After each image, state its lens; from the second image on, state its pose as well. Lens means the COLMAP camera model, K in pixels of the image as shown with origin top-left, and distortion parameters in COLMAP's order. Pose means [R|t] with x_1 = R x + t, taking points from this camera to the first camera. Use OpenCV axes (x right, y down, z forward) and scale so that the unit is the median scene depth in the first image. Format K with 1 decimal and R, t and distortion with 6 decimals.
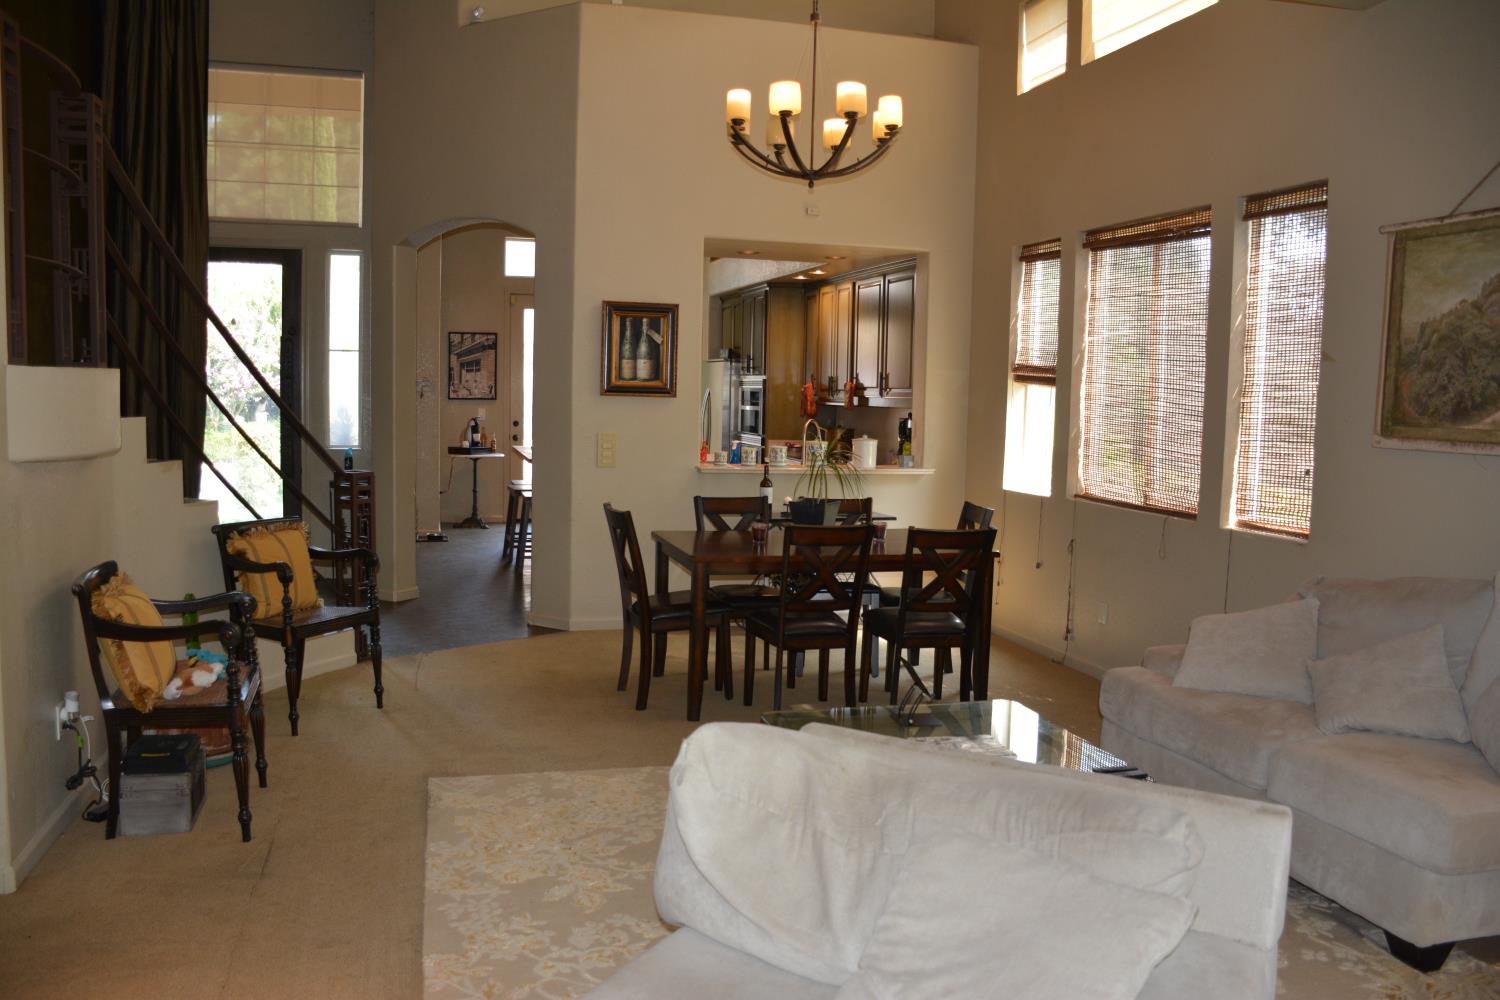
lens RADIAL K [[1164.5, 0, 734.8], [0, 1164.5, 507.9], [0, 0, 1]] dist [-0.151844, 0.098474]
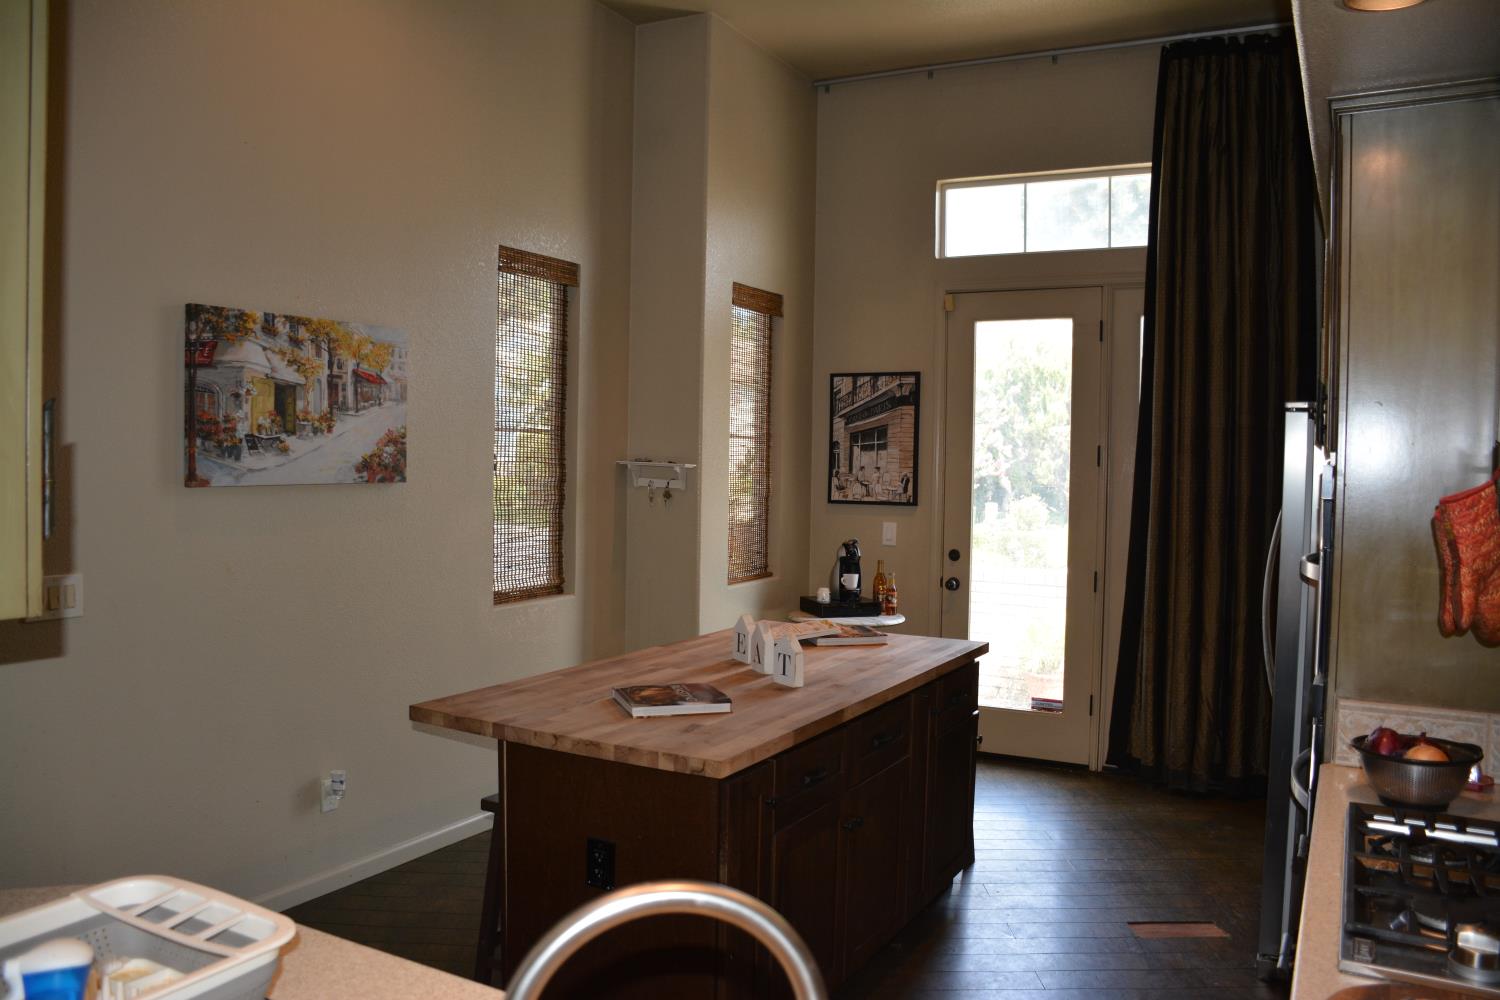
lens RADIAL K [[1164.5, 0, 739.0], [0, 1164.5, 498.0], [0, 0, 1]] dist [-0.151844, 0.098474]
pose [[0.726772, 0.014885, -0.686717, 0.144692], [-0.072434, 0.995852, -0.055074, -0.113535], [0.683049, 0.089768, 0.724835, 1.041391]]
